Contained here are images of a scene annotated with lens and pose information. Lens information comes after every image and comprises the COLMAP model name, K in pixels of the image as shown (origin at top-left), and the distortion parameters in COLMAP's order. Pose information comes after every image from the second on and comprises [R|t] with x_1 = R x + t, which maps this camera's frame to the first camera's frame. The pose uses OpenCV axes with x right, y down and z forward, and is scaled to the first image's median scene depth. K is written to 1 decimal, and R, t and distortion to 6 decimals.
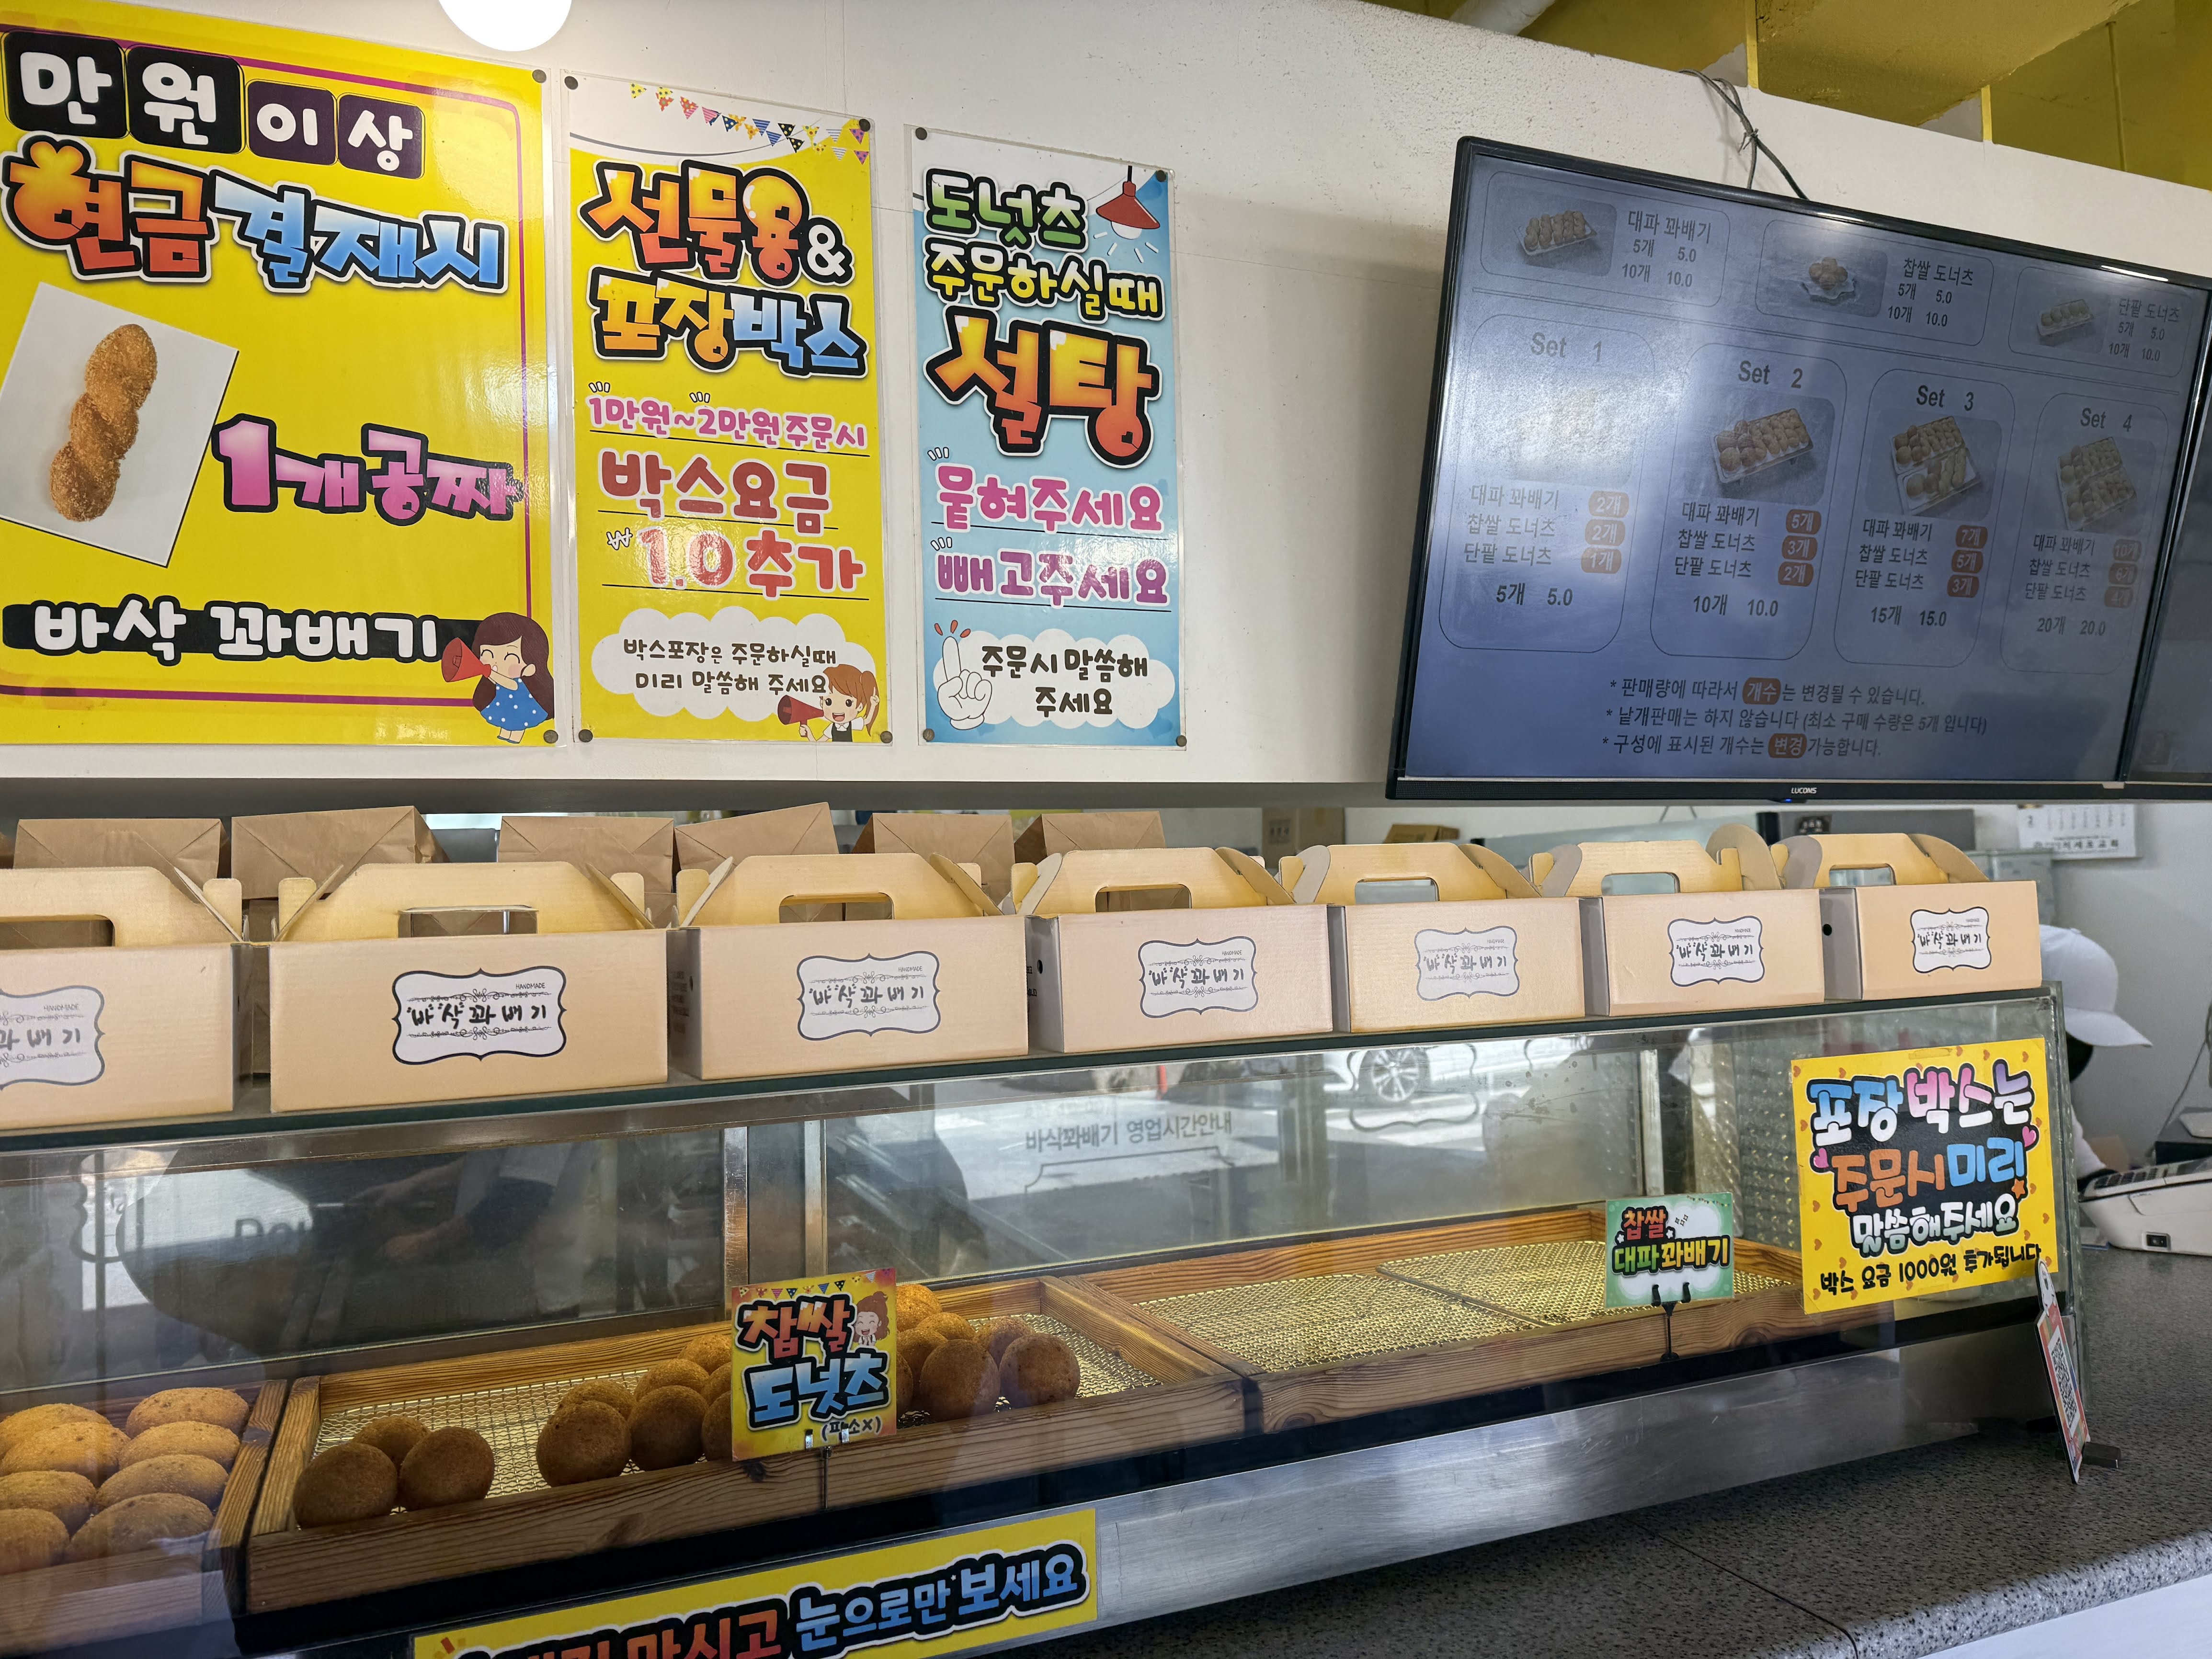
lens RADIAL K [[1564.5, 0, 1115.0], [0, 1564.5, 843.2], [0, 0, 1]] dist [0.041993, -0.064362]
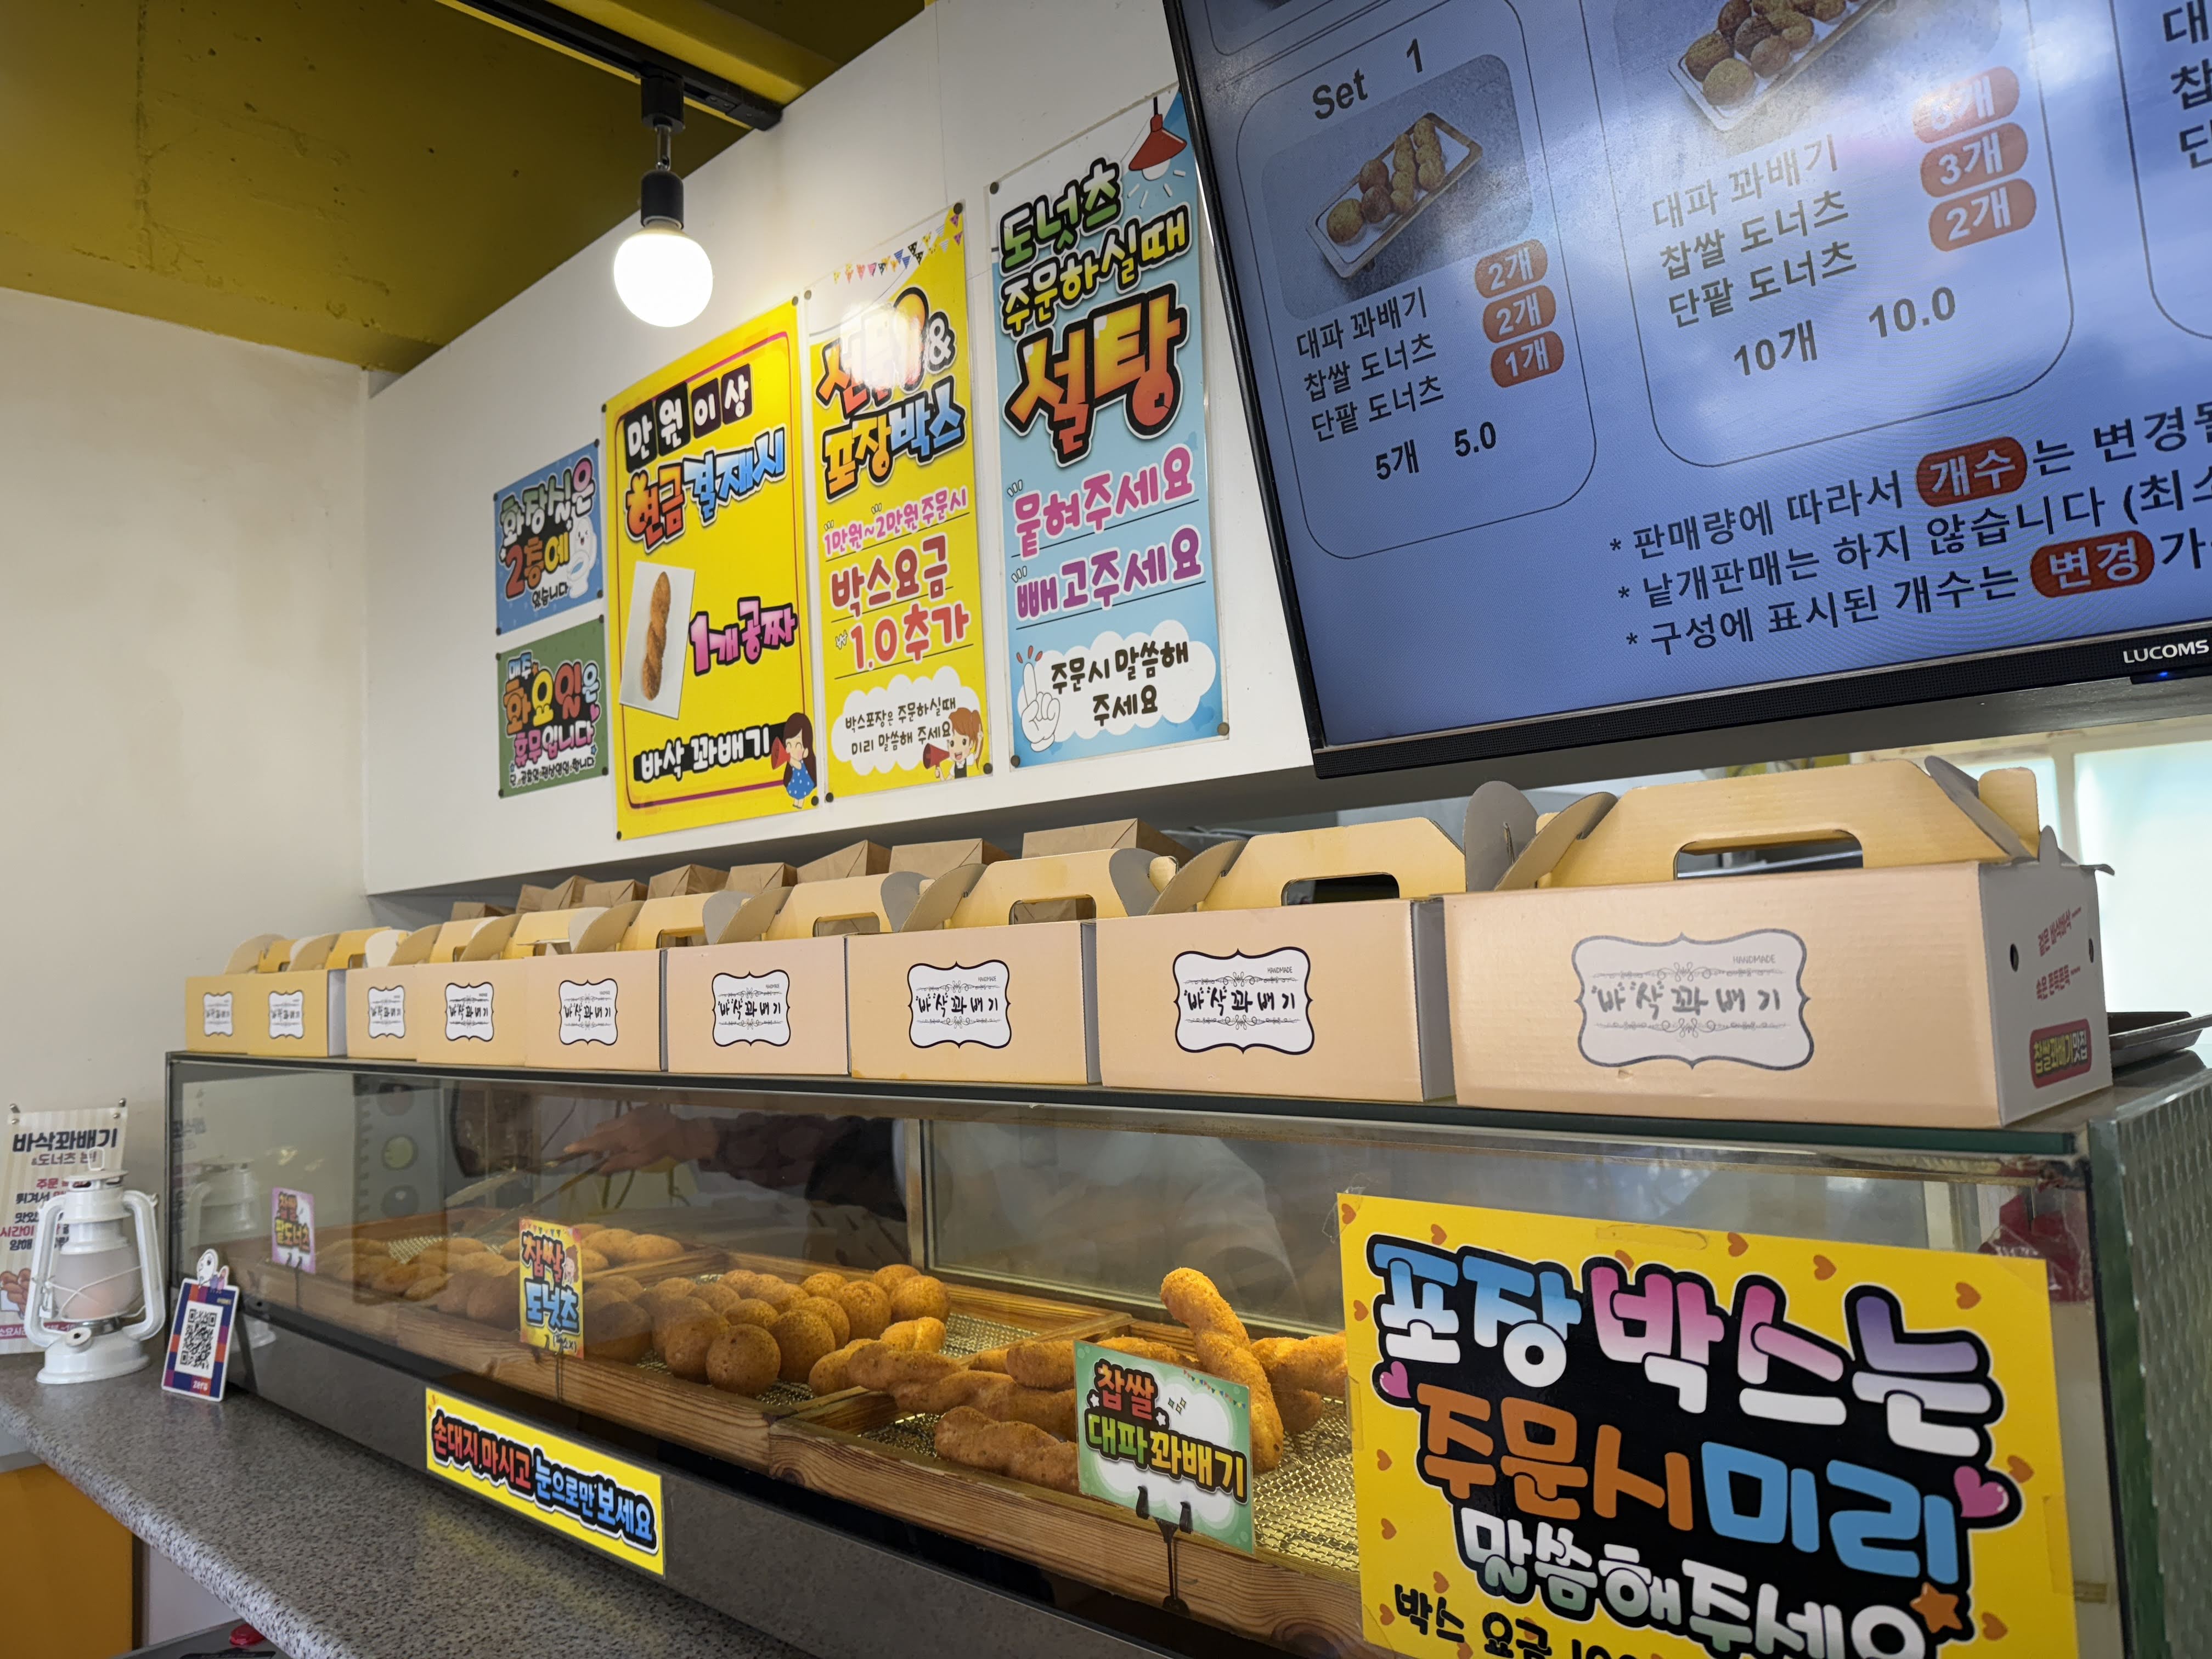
lens RADIAL K [[1564.6, 0, 1093.5], [0, 1564.6, 847.0], [0, 0, 1]] dist [0.041993, -0.064362]
pose [[0.395520, -0.047135, -0.917247, 0.906318], [0.067622, 0.997466, -0.022098, 0.014860], [0.915965, -0.053285, 0.397705, 0.669100]]
